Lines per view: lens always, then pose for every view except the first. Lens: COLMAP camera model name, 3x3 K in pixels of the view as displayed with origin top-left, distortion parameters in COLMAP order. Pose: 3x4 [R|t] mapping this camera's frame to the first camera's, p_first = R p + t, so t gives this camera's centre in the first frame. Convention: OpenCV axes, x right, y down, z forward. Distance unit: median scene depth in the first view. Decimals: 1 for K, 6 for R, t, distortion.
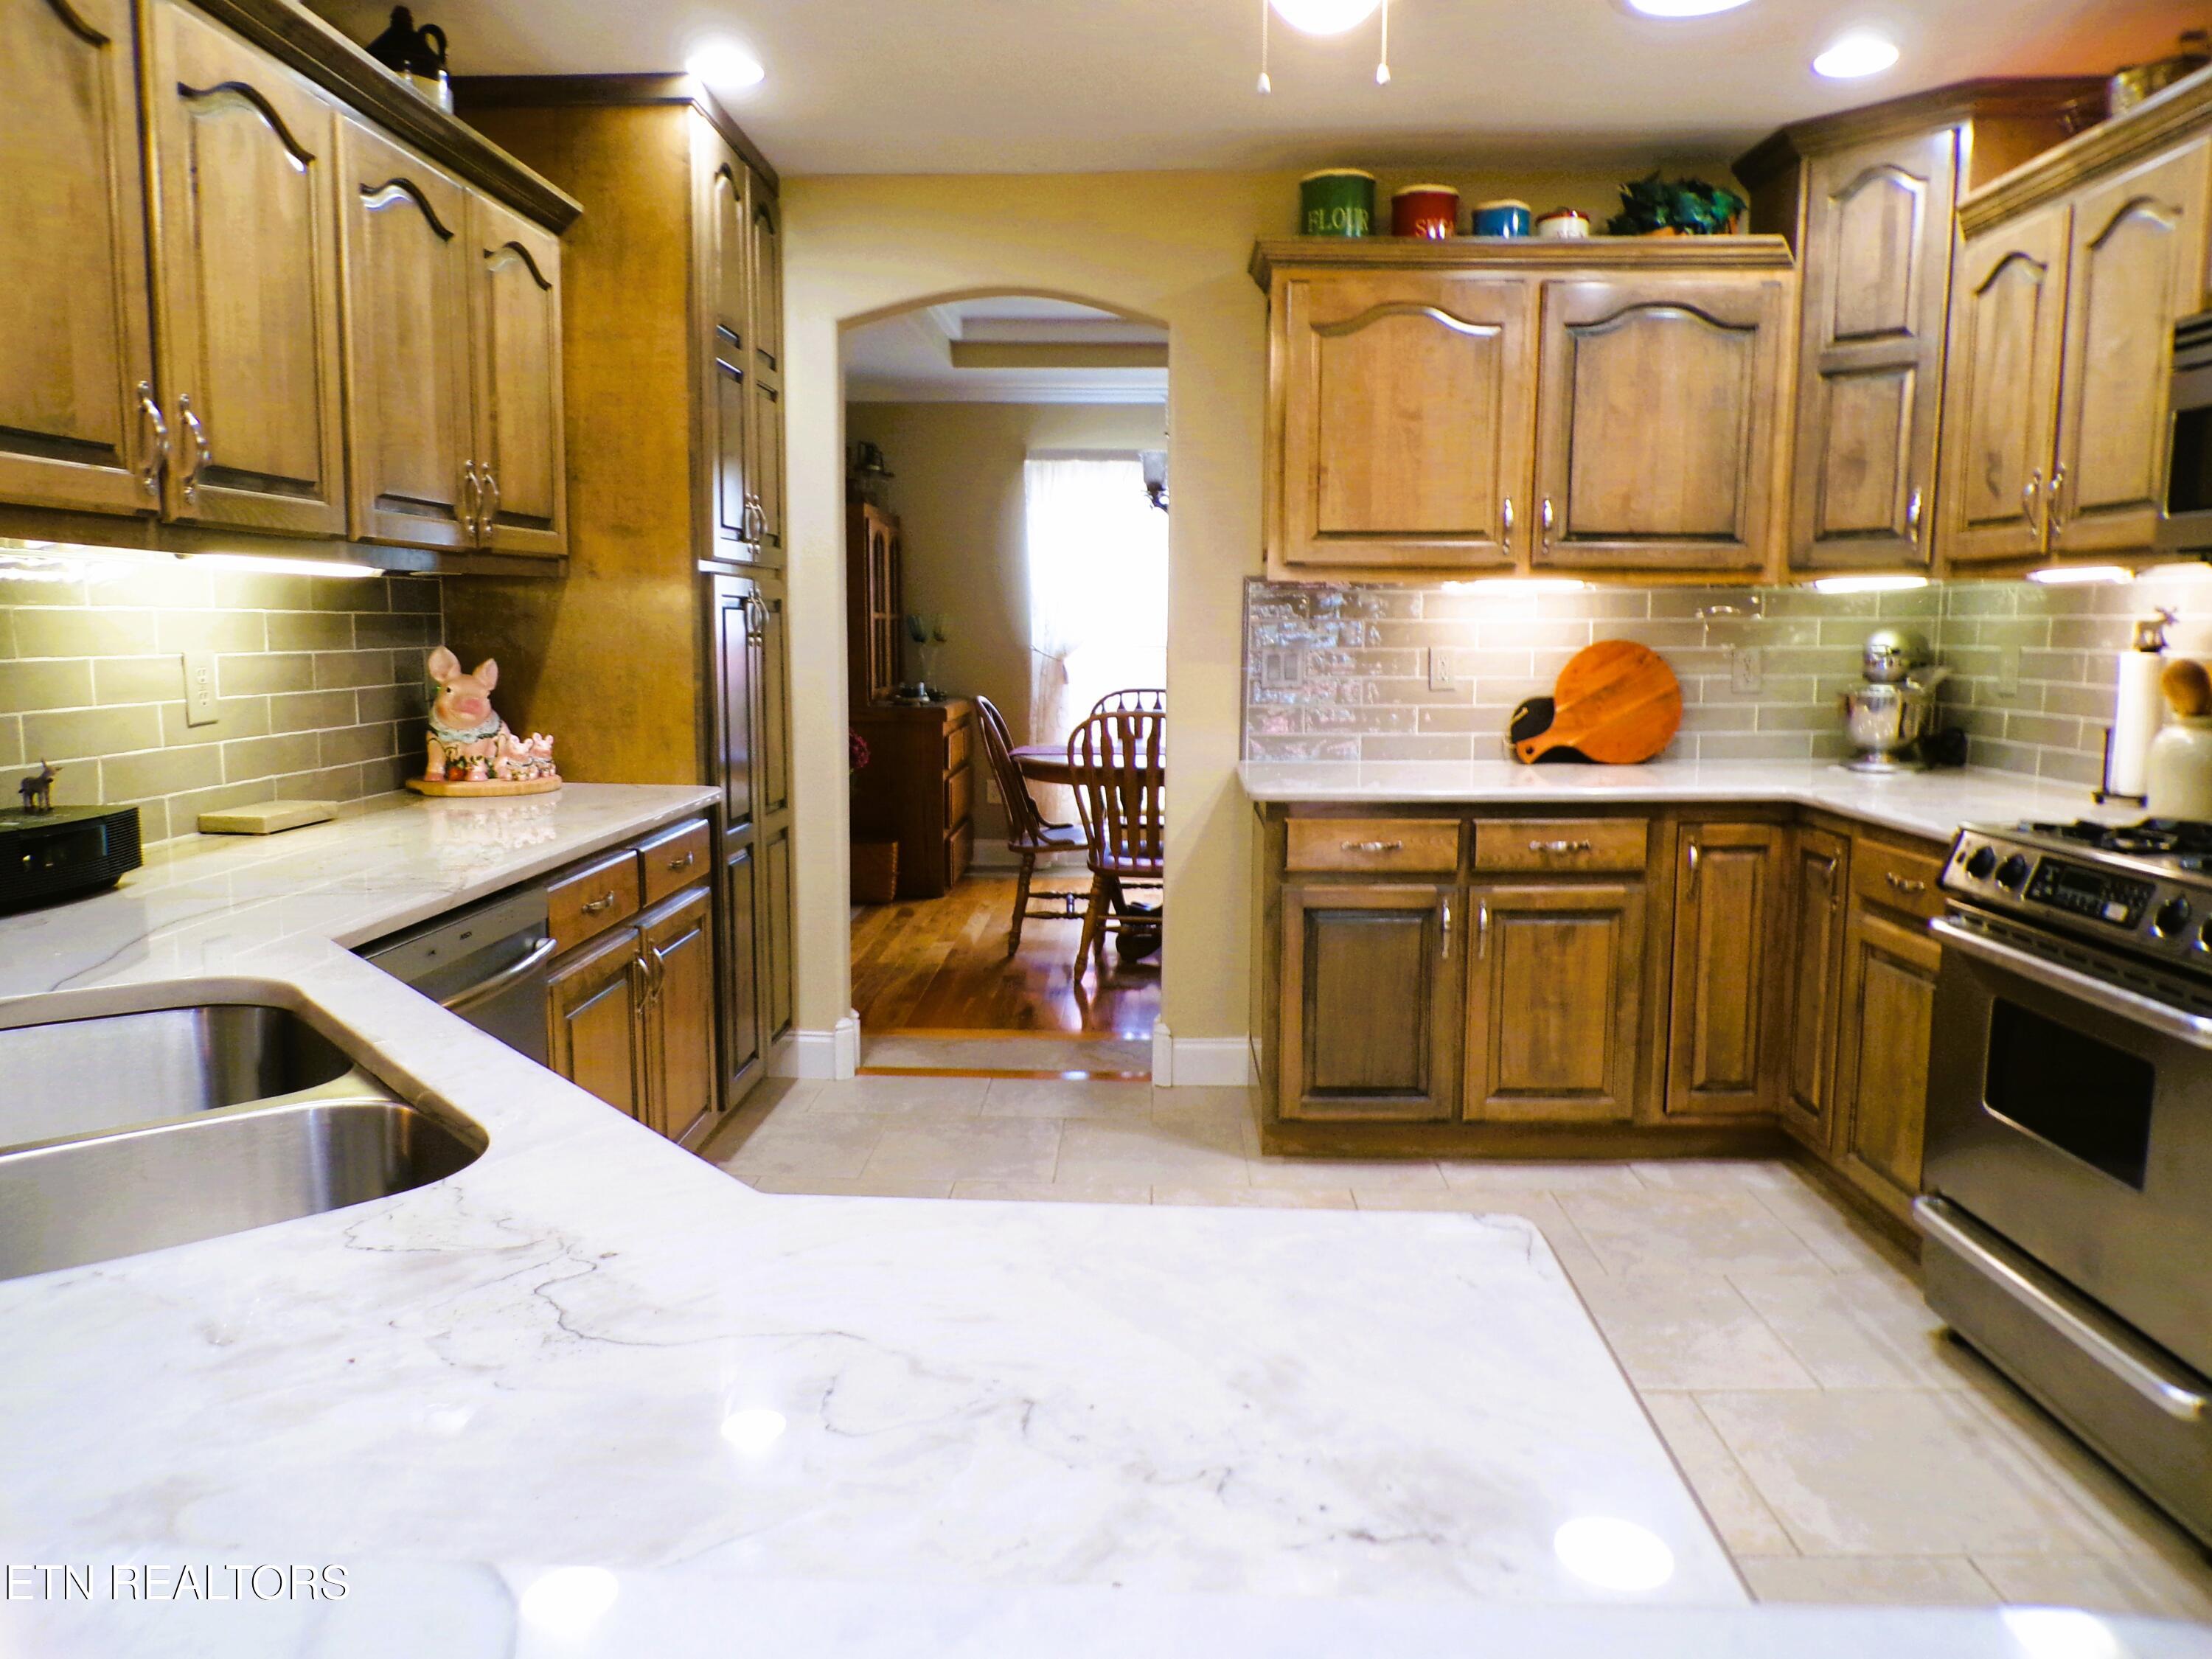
lens RADIAL K [[1503.9, 0, 1112.7], [0, 1503.9, 827.0], [0, 0, 1]] dist [-0.037086, 0.019743]
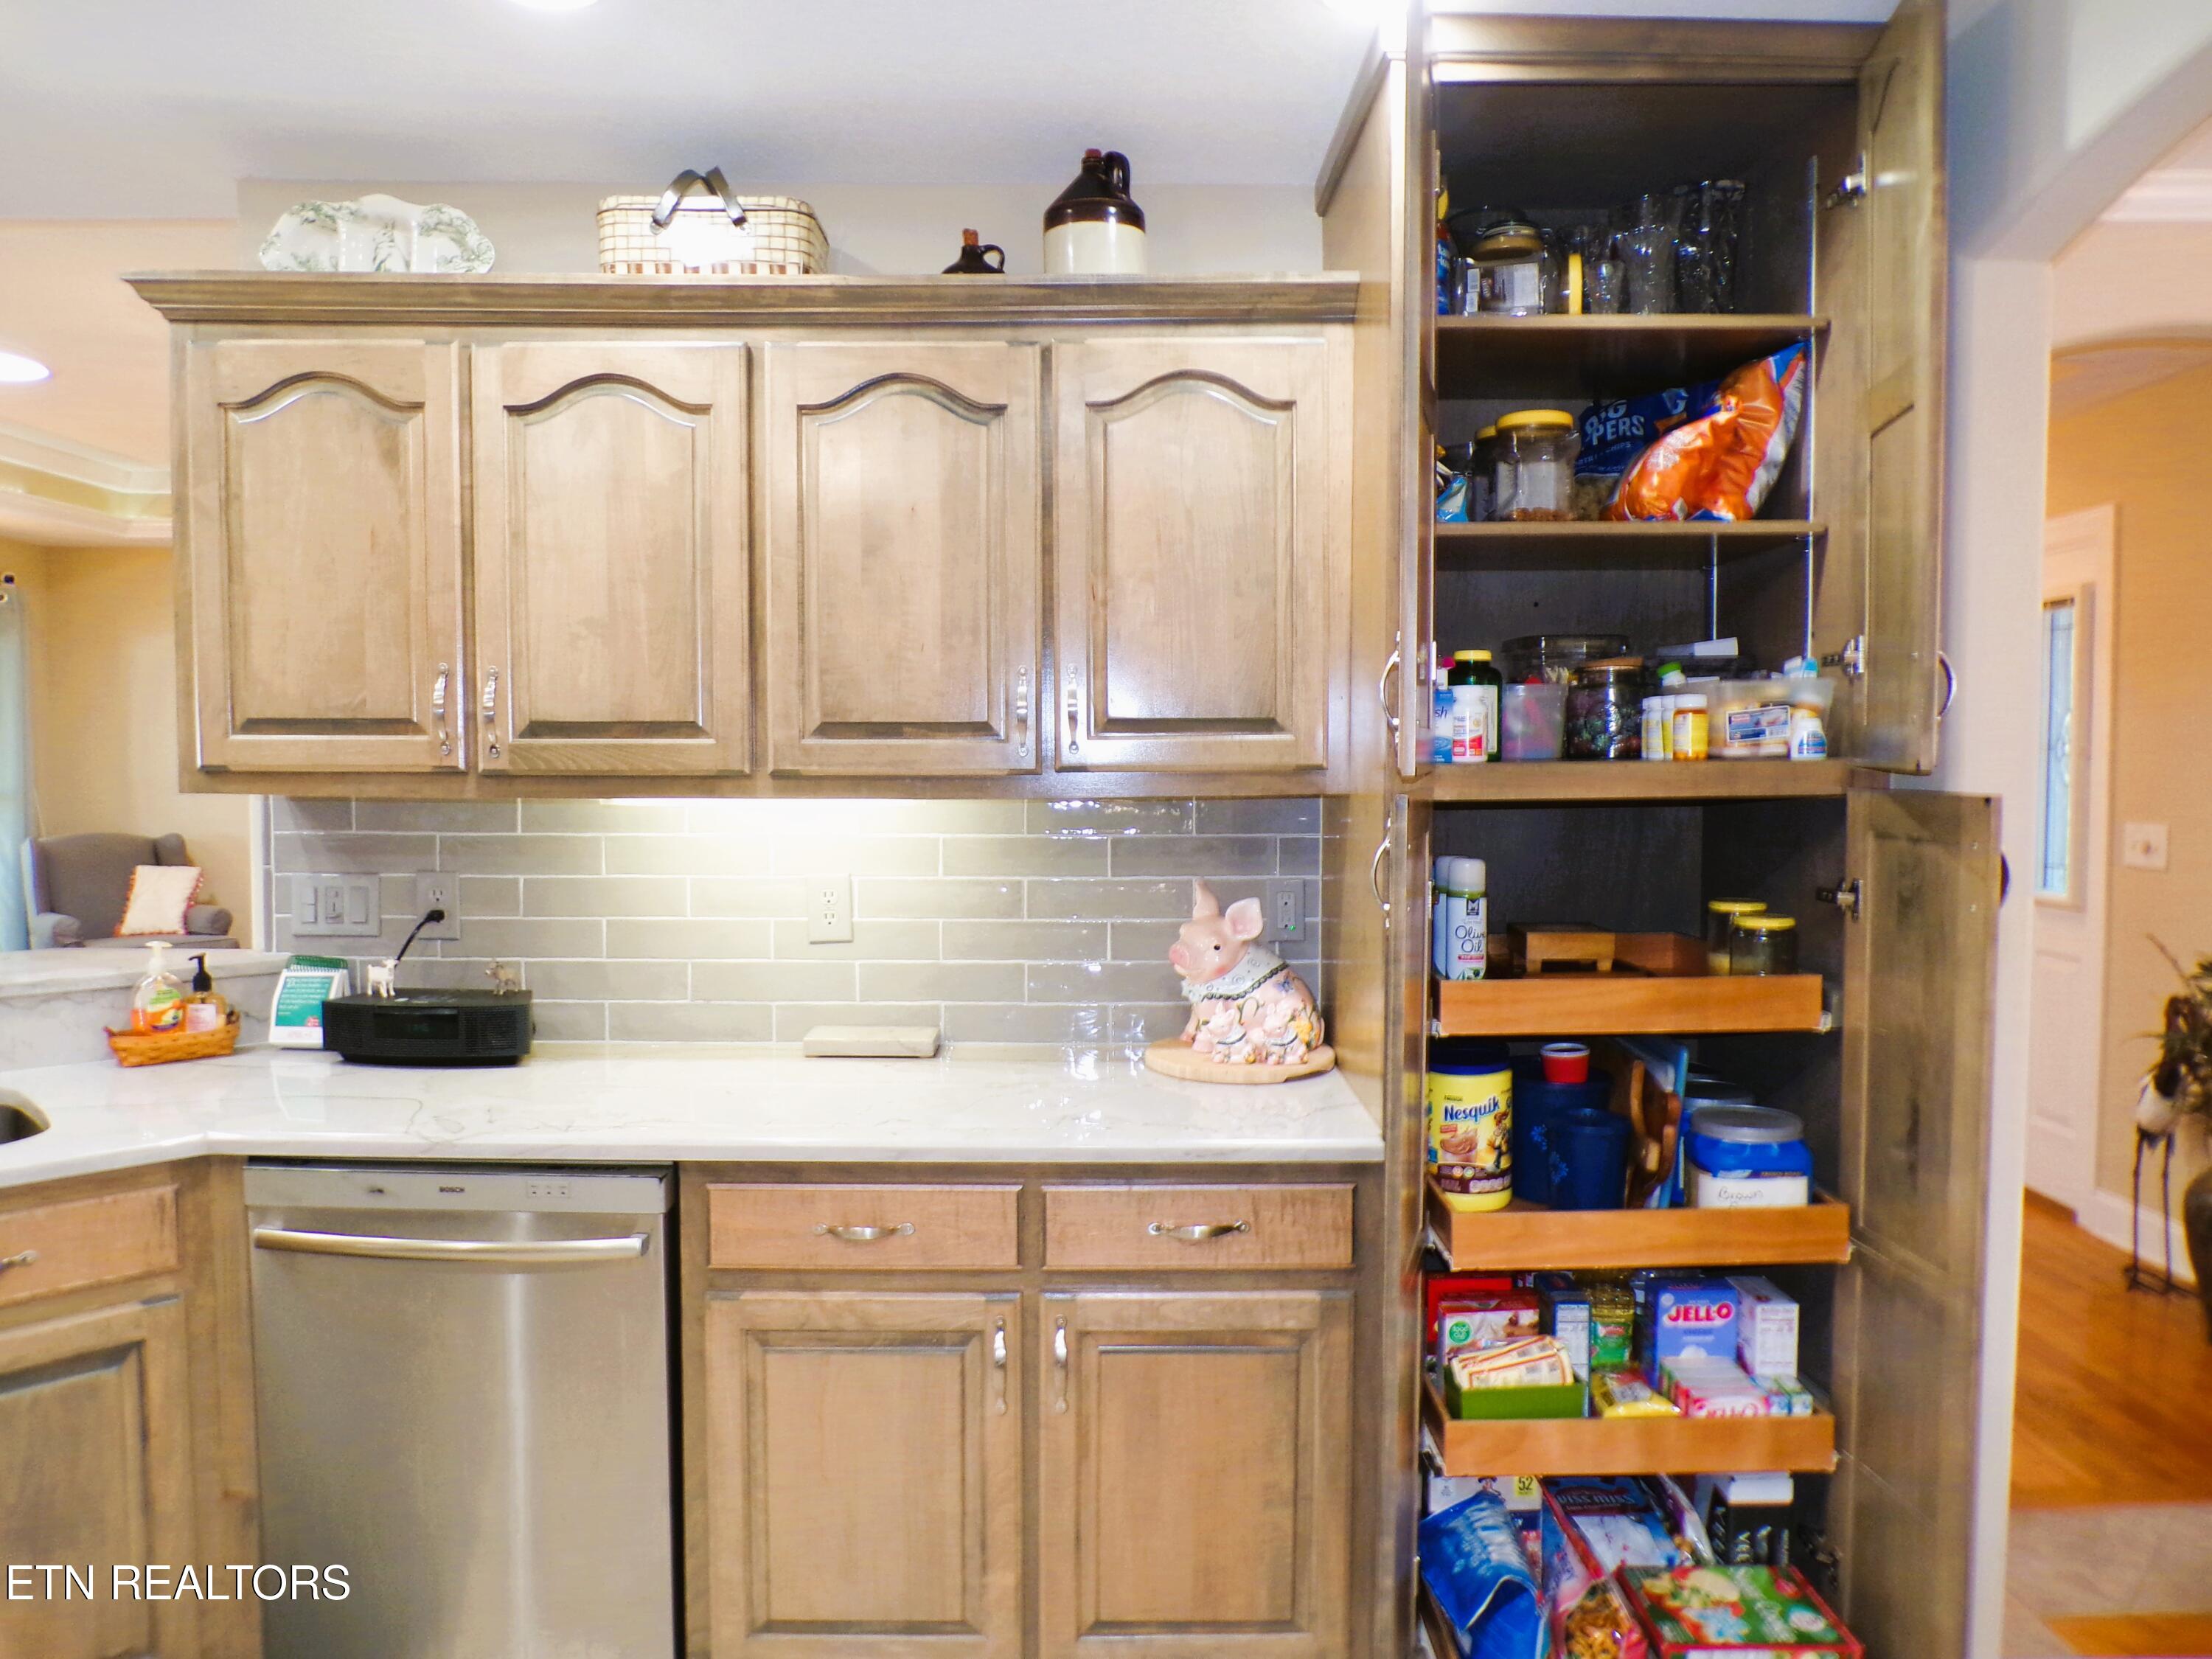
lens RADIAL K [[1503.9, 0, 1110.7], [0, 1503.9, 822.8], [0, 0, 1]] dist [-0.037086, 0.019743]
pose [[0.031395, 0.034576, -0.998909, 0.327174], [-0.135378, 0.990339, 0.030025, -0.152298], [0.990297, 0.134288, 0.035773, 0.824197]]
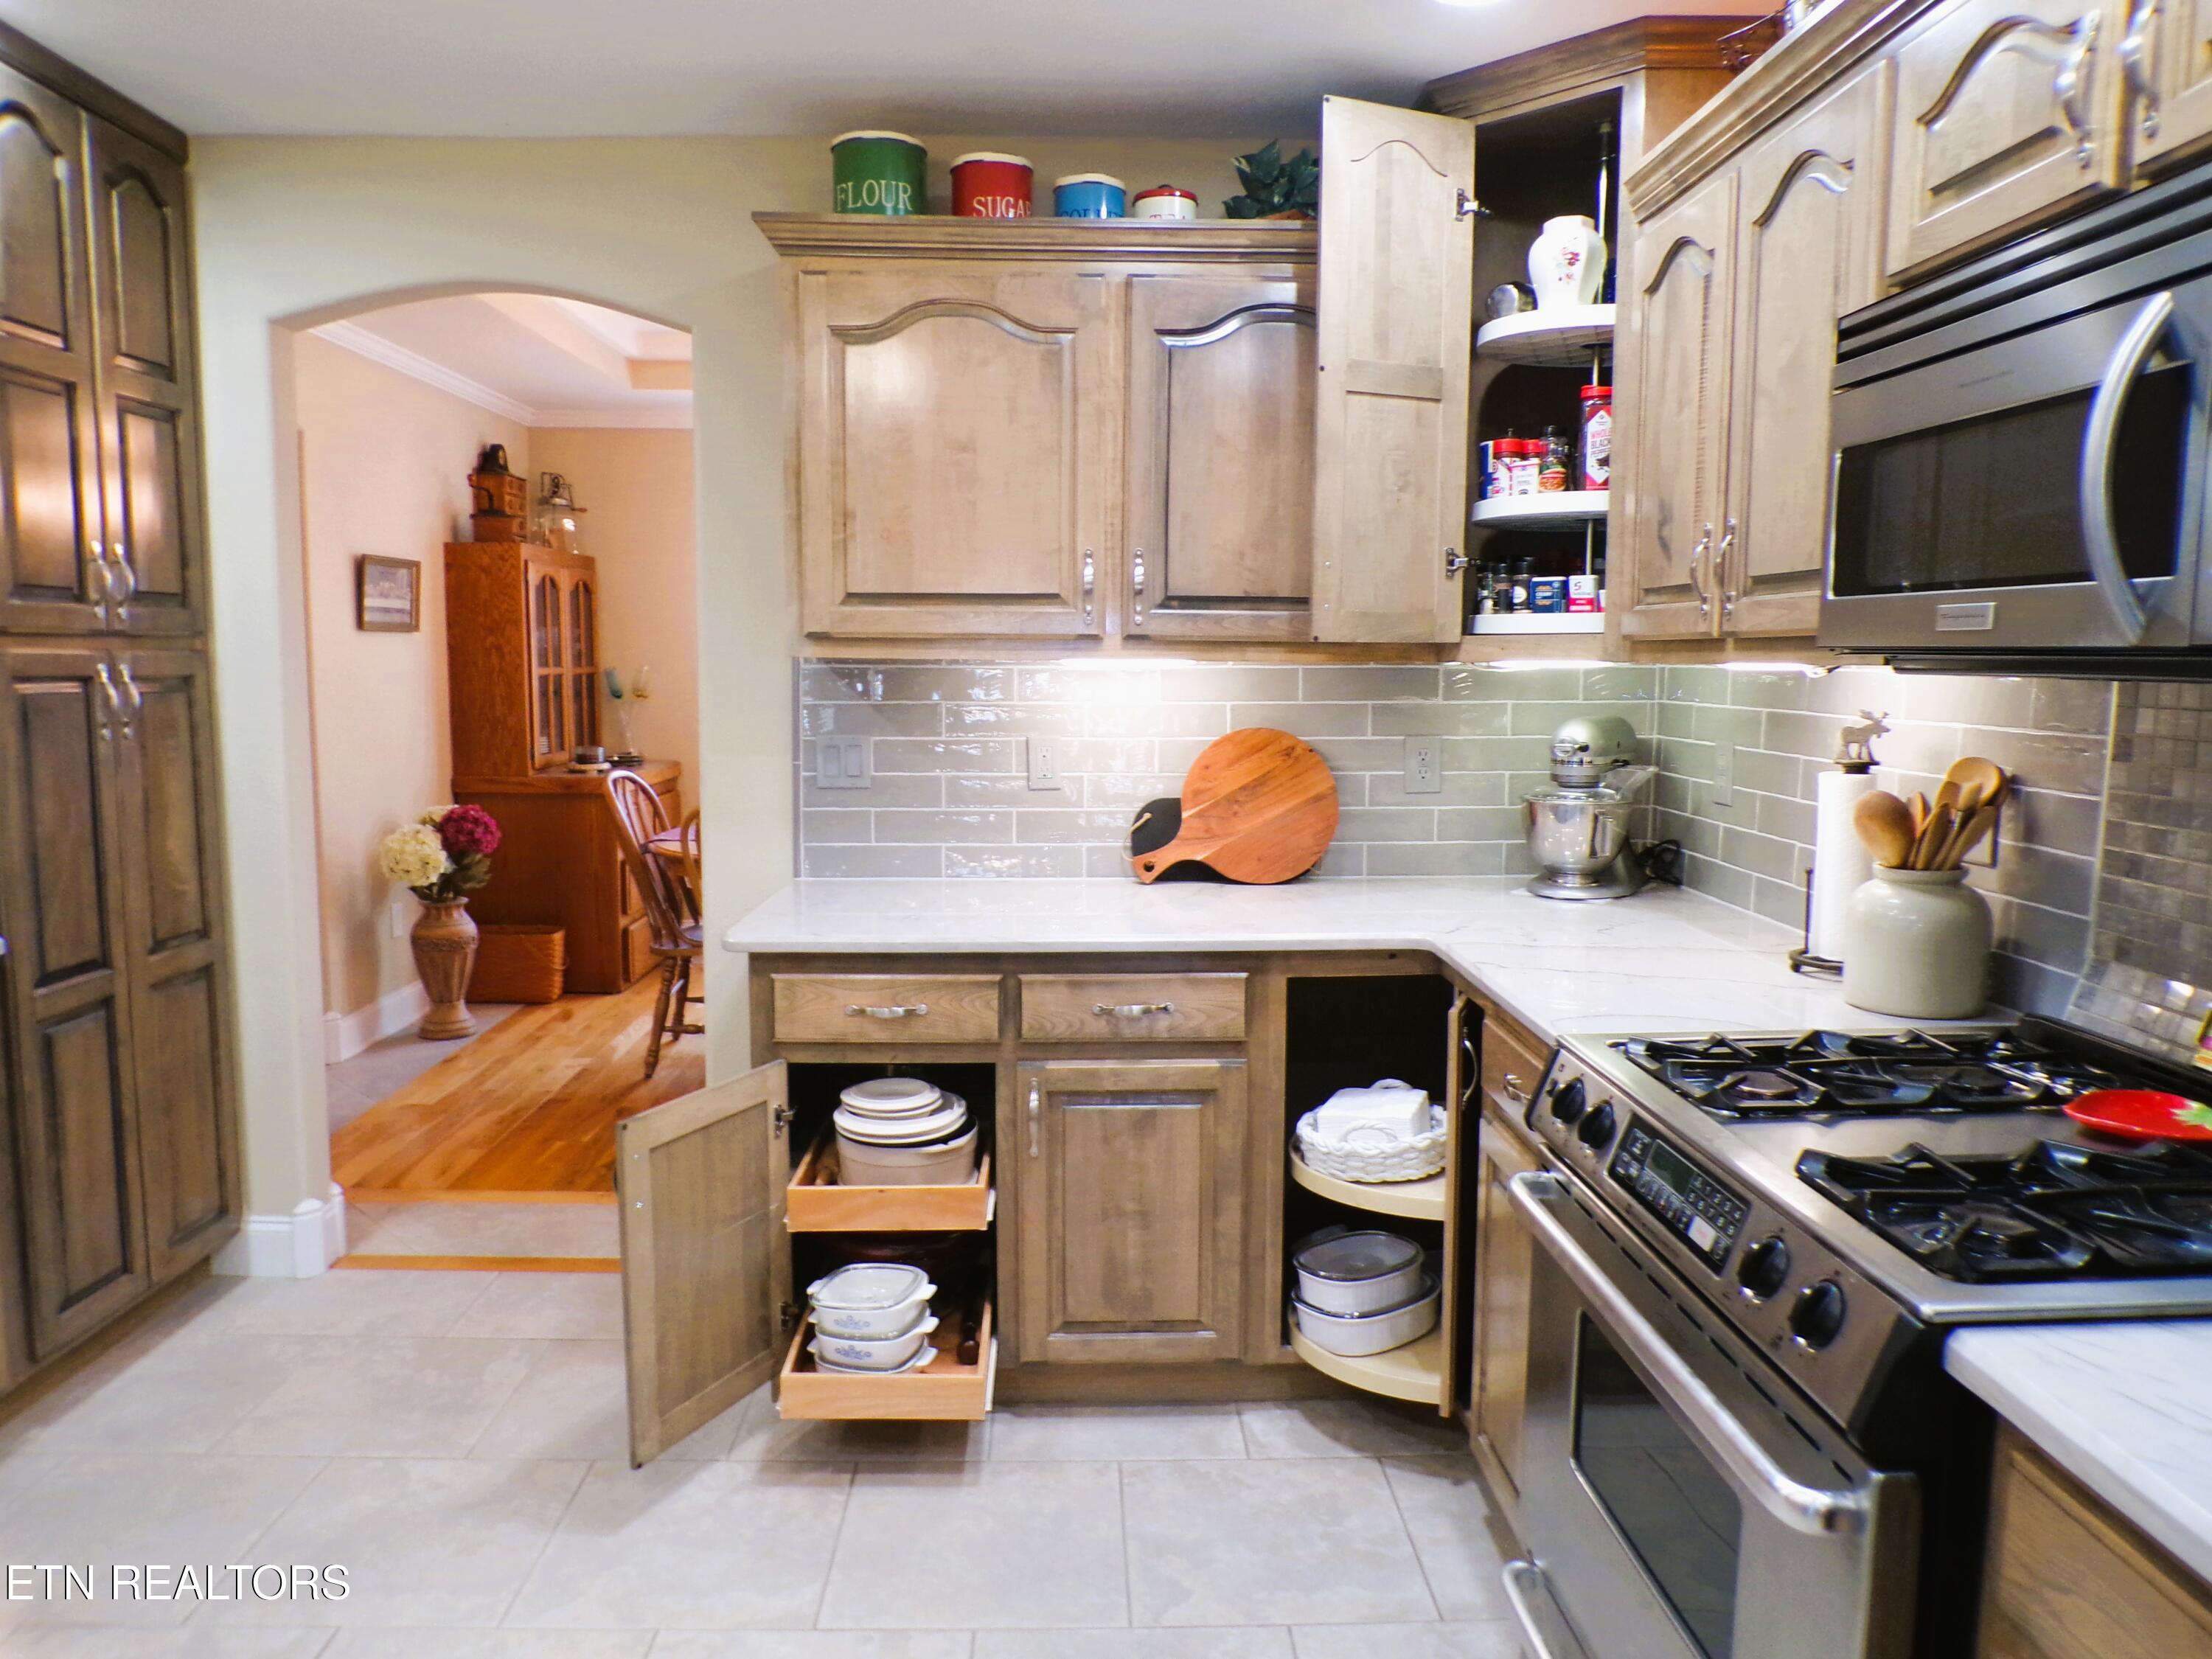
lens RADIAL K [[1503.9, 0, 1098.4], [0, 1503.9, 833.4], [0, 0, 1]] dist [-0.037086, 0.019743]
pose [[0.998633, -0.001154, 0.052265, 0.233966], [0.001968, 0.999878, -0.015523, -0.062983], [-0.052240, 0.015604, 0.998513, 0.227926]]
